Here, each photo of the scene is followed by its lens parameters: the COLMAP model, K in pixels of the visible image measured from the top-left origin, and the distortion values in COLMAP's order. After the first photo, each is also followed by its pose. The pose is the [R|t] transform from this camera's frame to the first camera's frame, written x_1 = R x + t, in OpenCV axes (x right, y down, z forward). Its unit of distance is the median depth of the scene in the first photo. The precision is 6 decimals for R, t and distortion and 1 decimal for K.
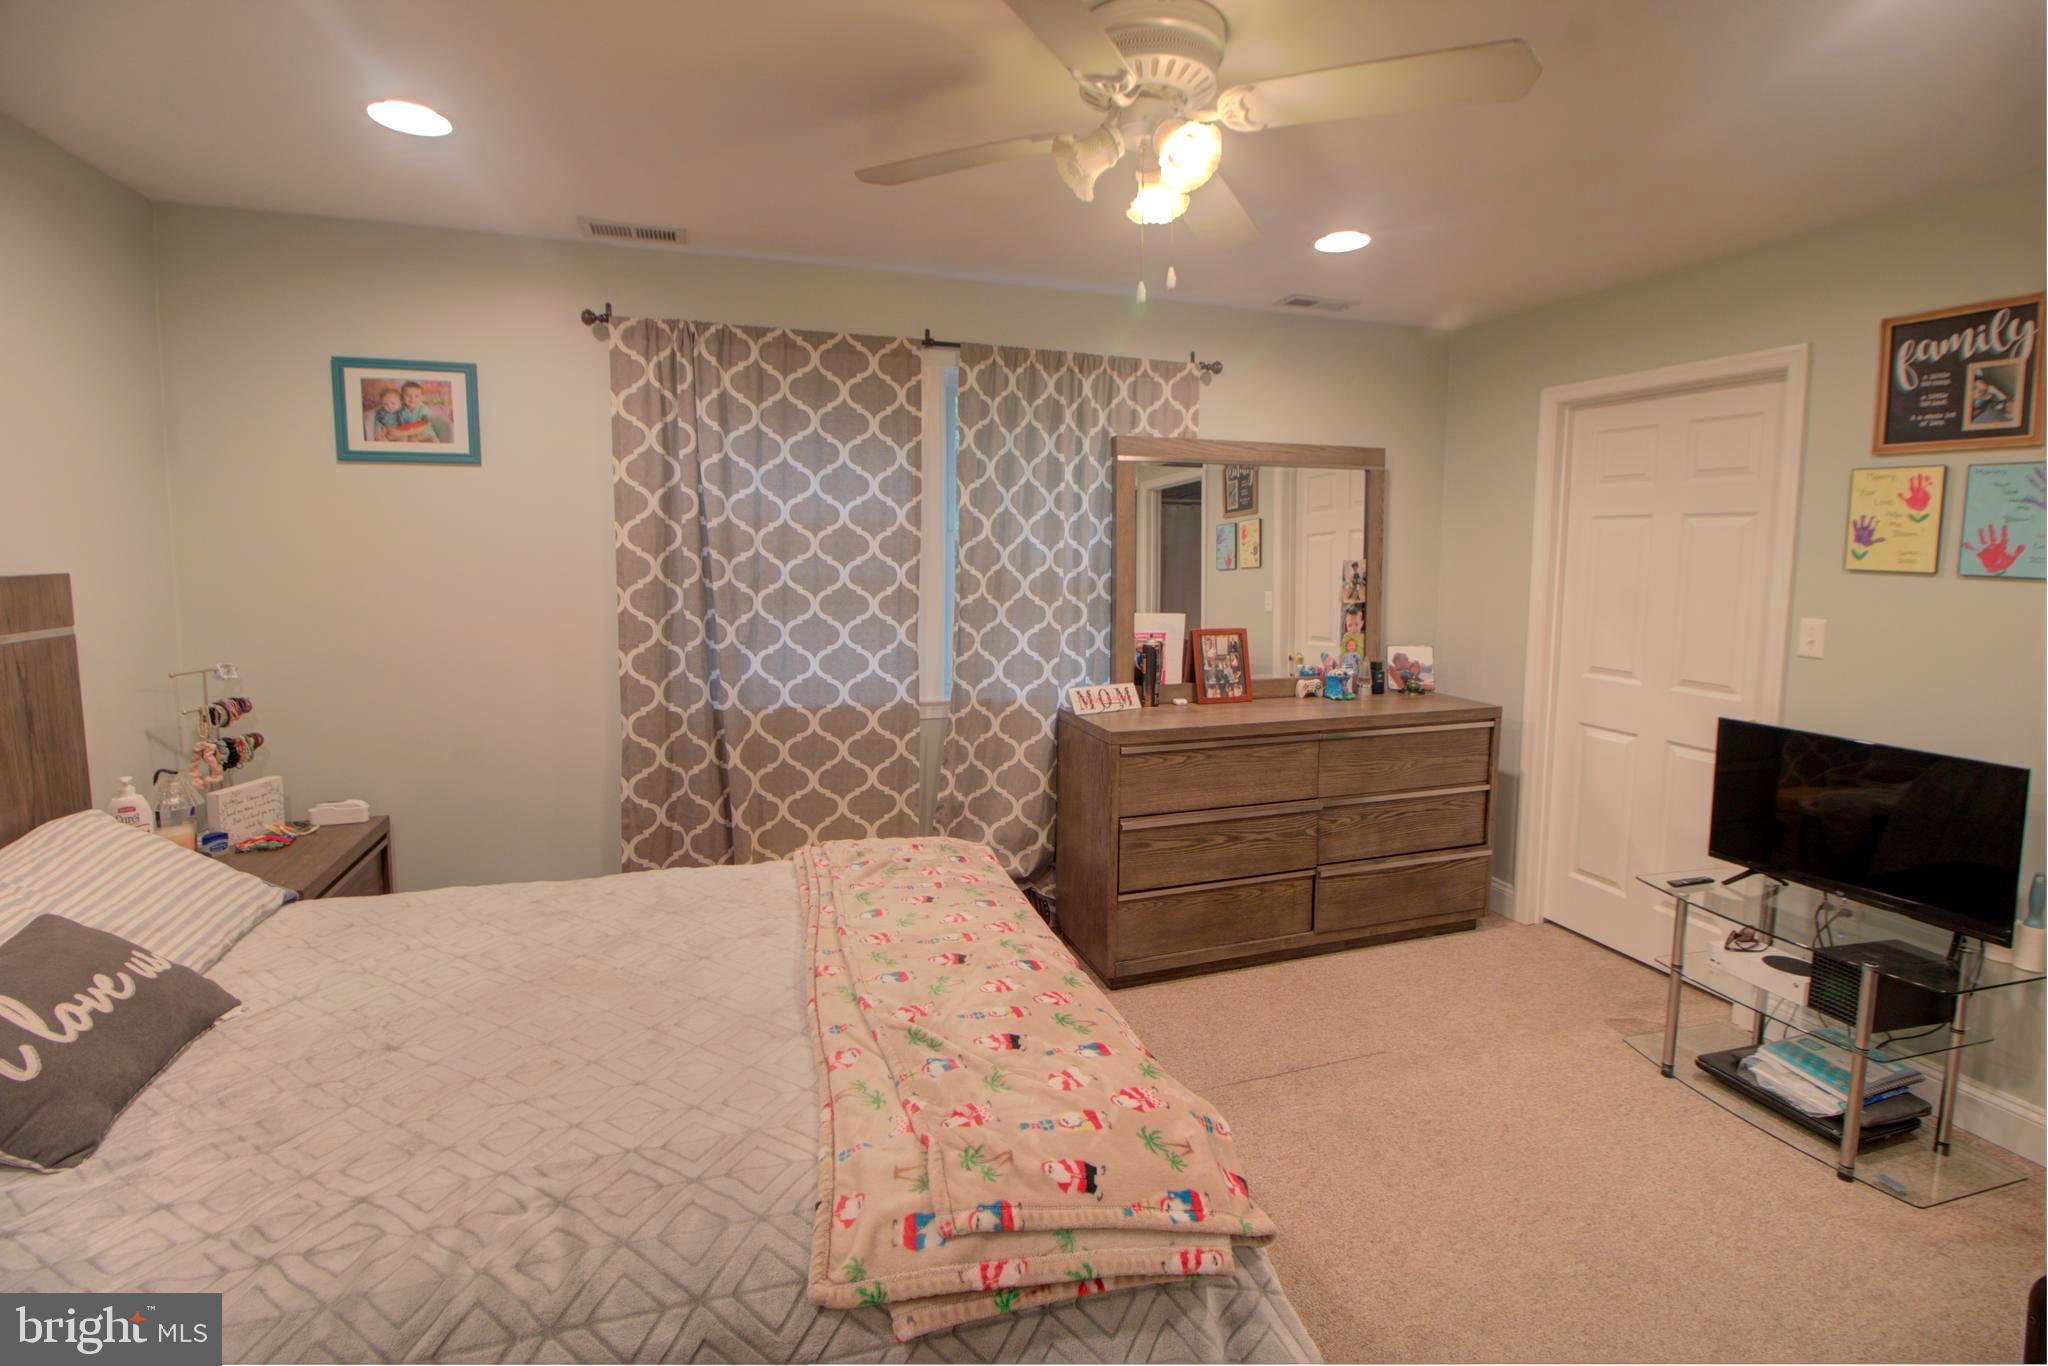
lens RADIAL K [[944.7, 0, 1027.6], [0, 944.7, 631.9], [0, 0, 1]] dist [-0.011842, -0.000675]
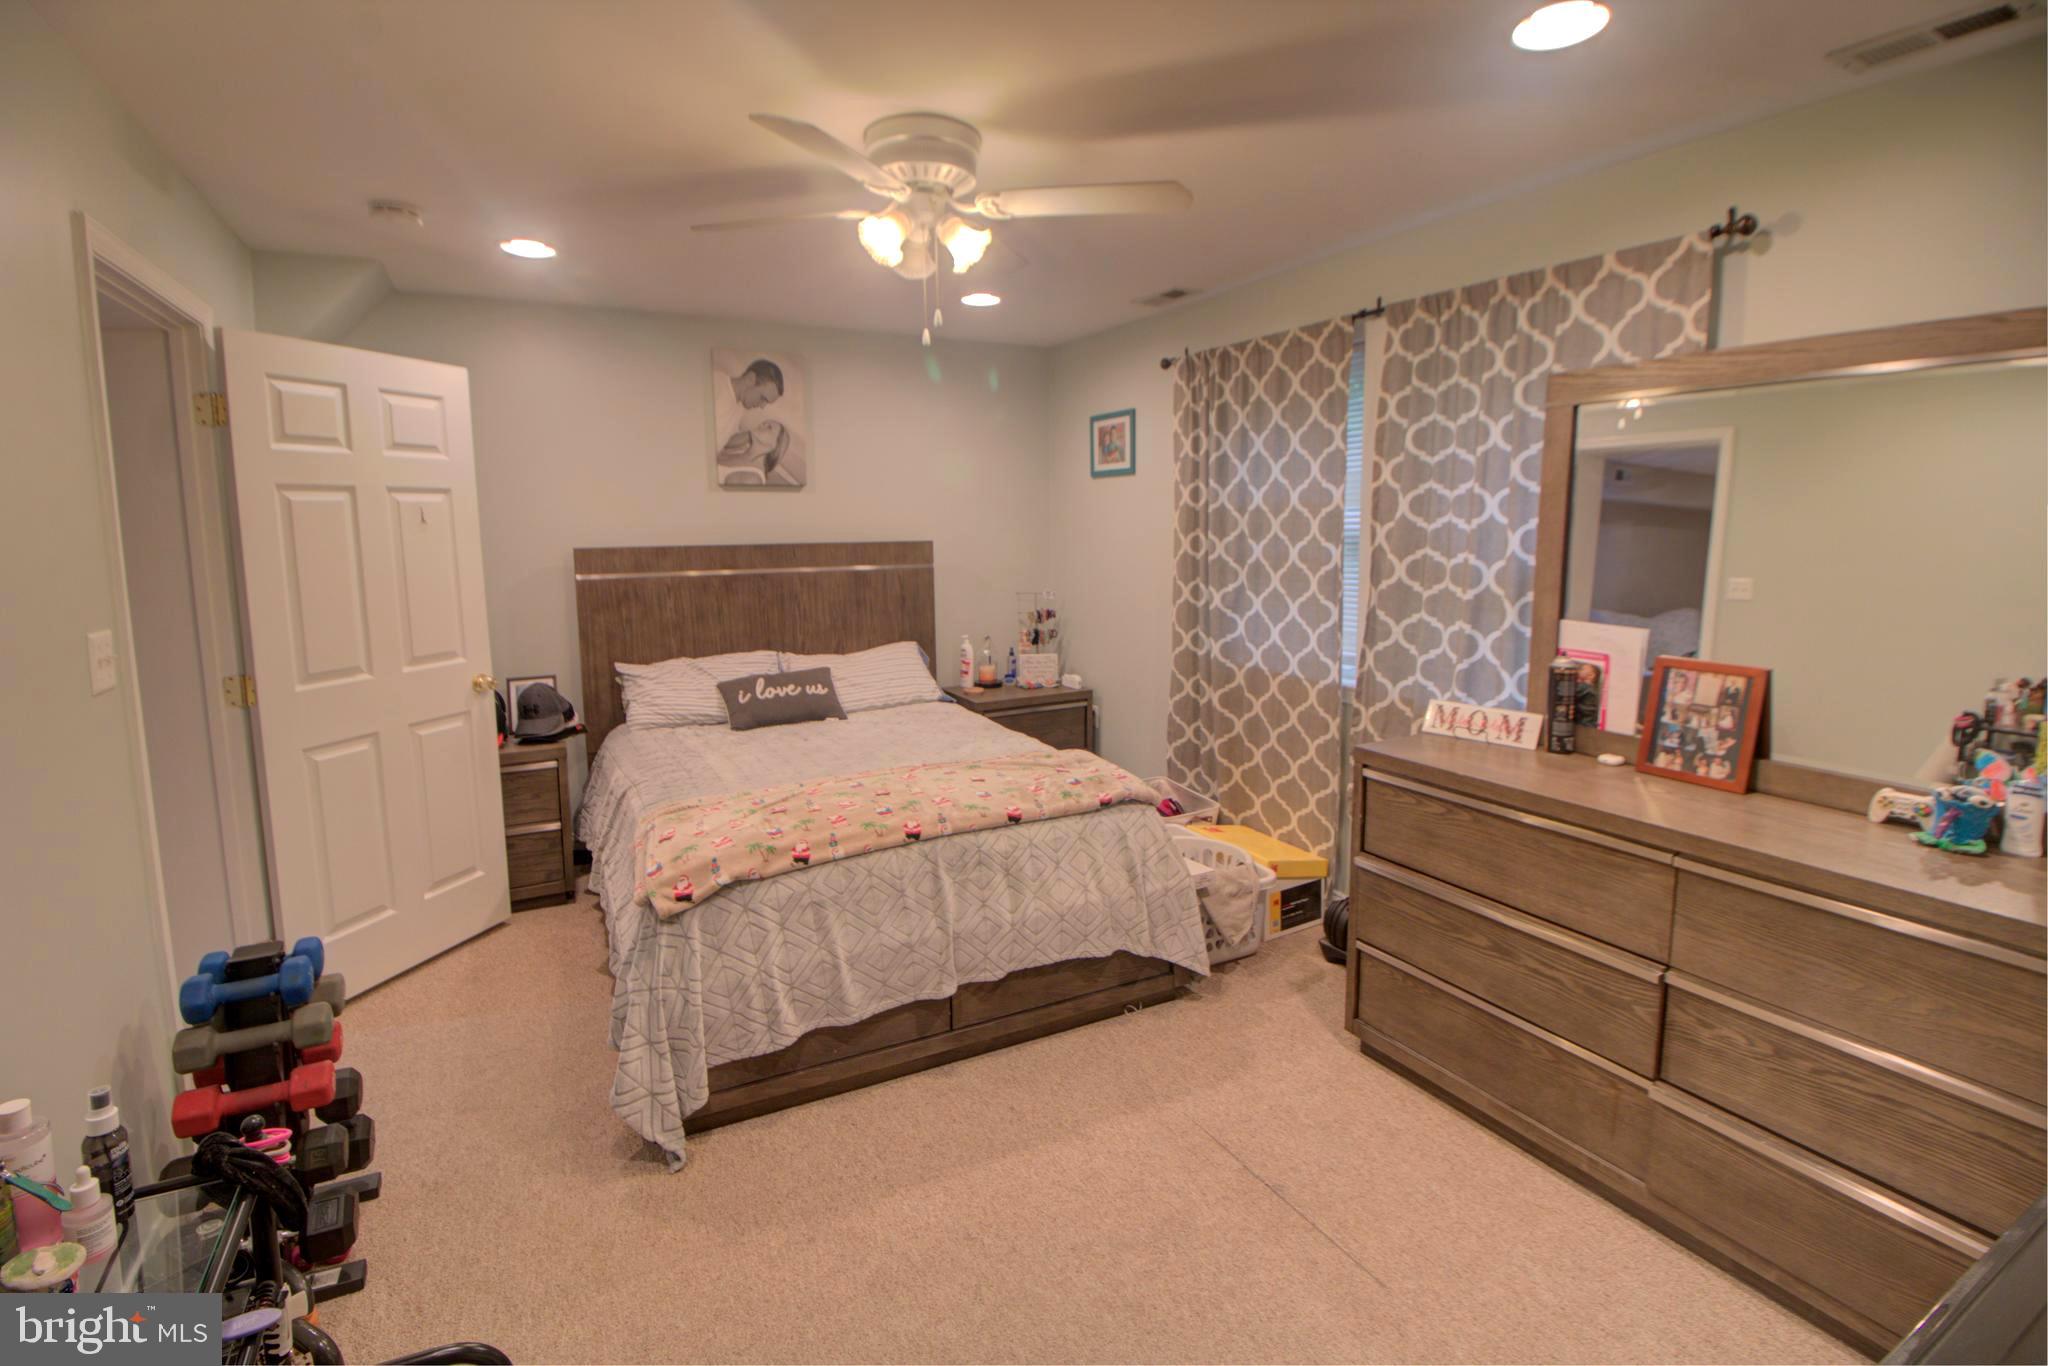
lens RADIAL K [[944.7, 0, 1027.6], [0, 944.7, 631.9], [0, 0, 1]] dist [-0.011842, -0.000675]
pose [[0.157321, 0.108295, -0.981592, 0.813590], [-0.079615, 0.992125, 0.096697, -0.051945], [0.984333, 0.062936, 0.164703, 0.526156]]
